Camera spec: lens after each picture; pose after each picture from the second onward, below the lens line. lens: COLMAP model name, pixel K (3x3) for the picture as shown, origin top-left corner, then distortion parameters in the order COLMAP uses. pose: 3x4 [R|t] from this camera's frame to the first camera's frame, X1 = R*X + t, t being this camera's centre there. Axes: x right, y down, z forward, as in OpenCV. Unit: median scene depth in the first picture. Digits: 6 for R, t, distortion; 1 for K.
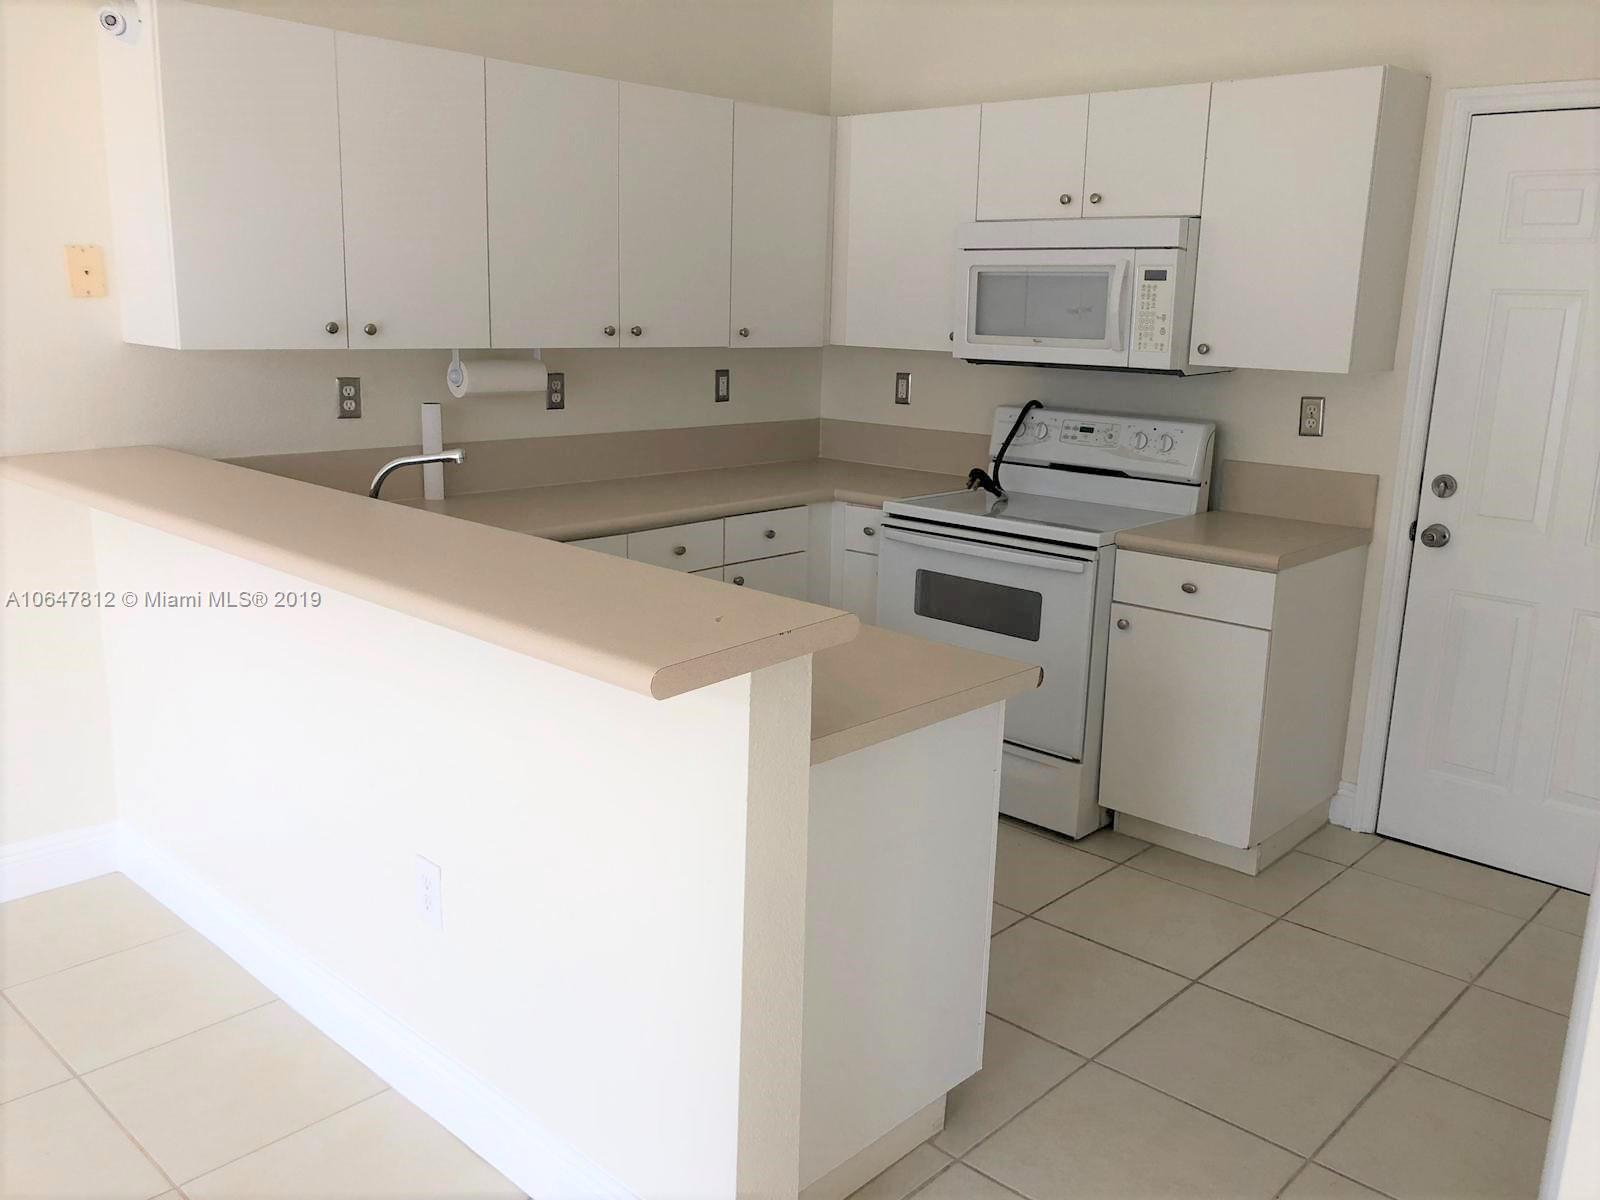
lens RADIAL K [[1330.1, 0, 802.3], [0, 1330.1, 588.4], [0, 0, 1]] dist [0.027963, -0.013851]
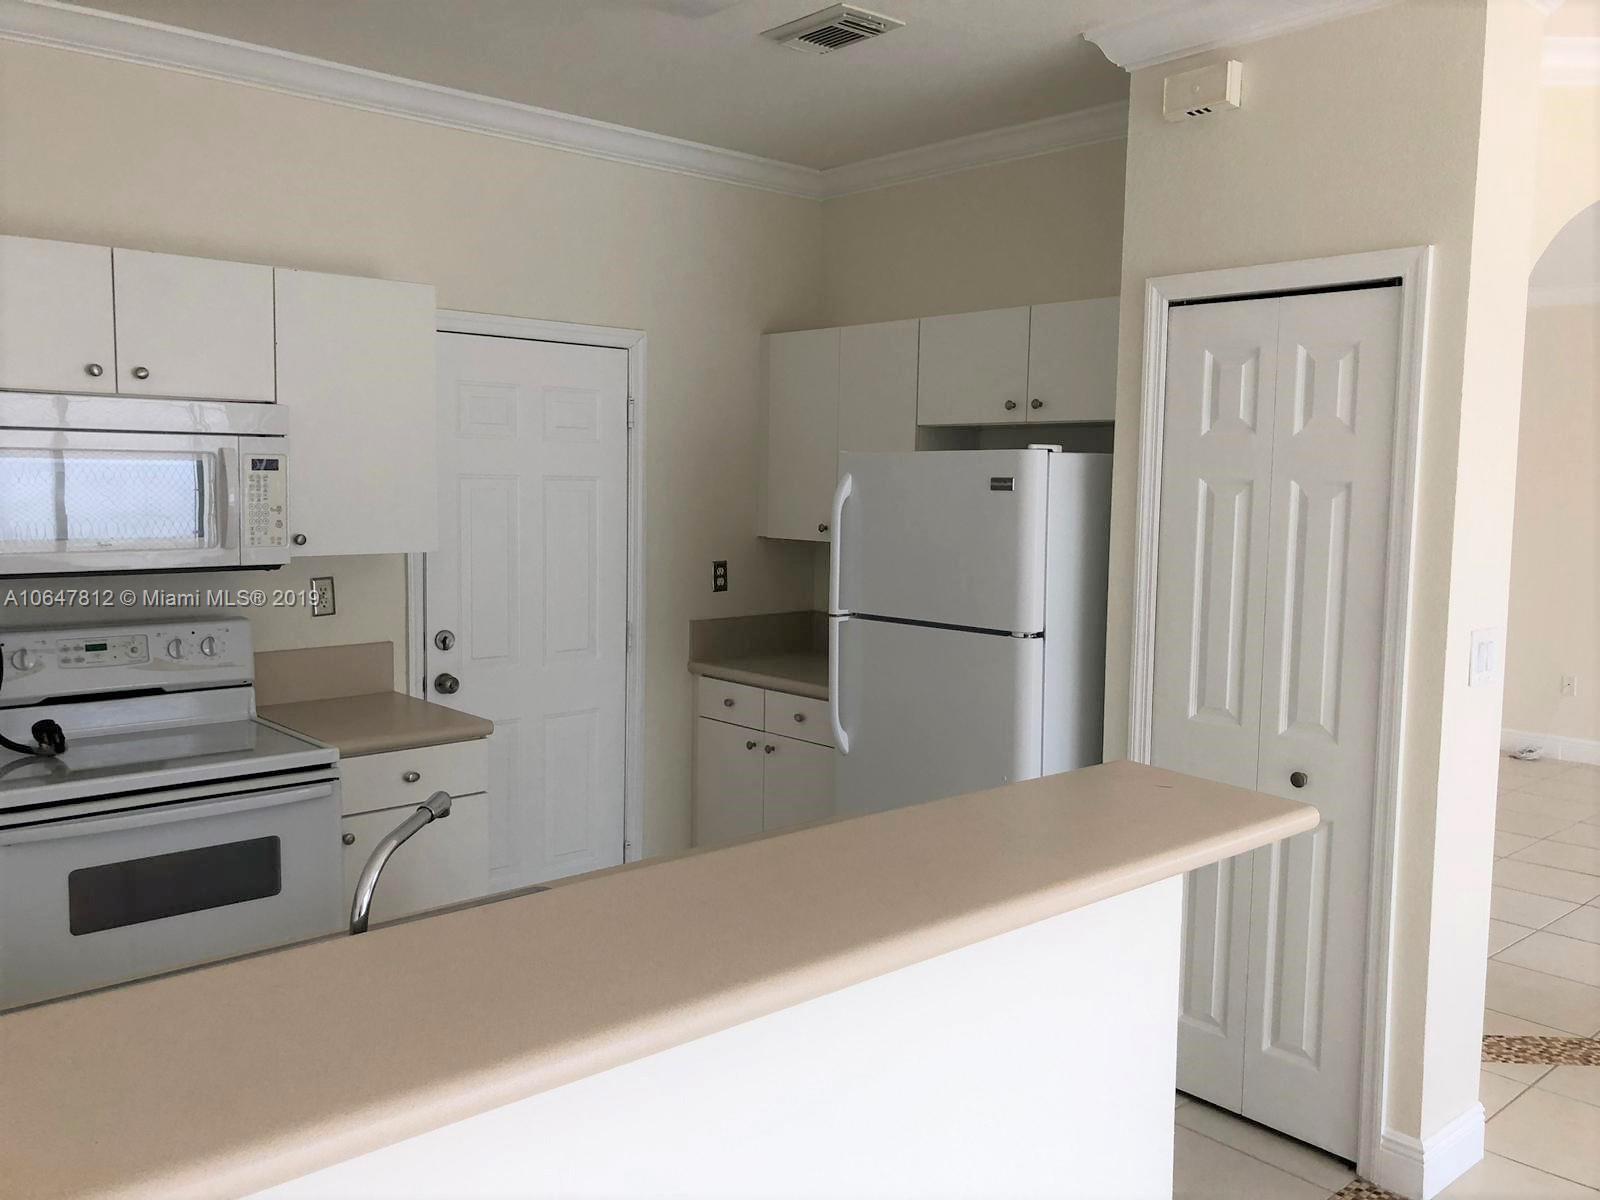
lens RADIAL K [[1330.1, 0, 802.3], [0, 1330.1, 588.4], [0, 0, 1]] dist [0.027963, -0.013851]
pose [[0.083924, -0.112588, 0.990091, -0.586839], [0.199464, 0.975385, 0.094008, -0.155468], [-0.976305, 0.189598, 0.104316, 0.529410]]
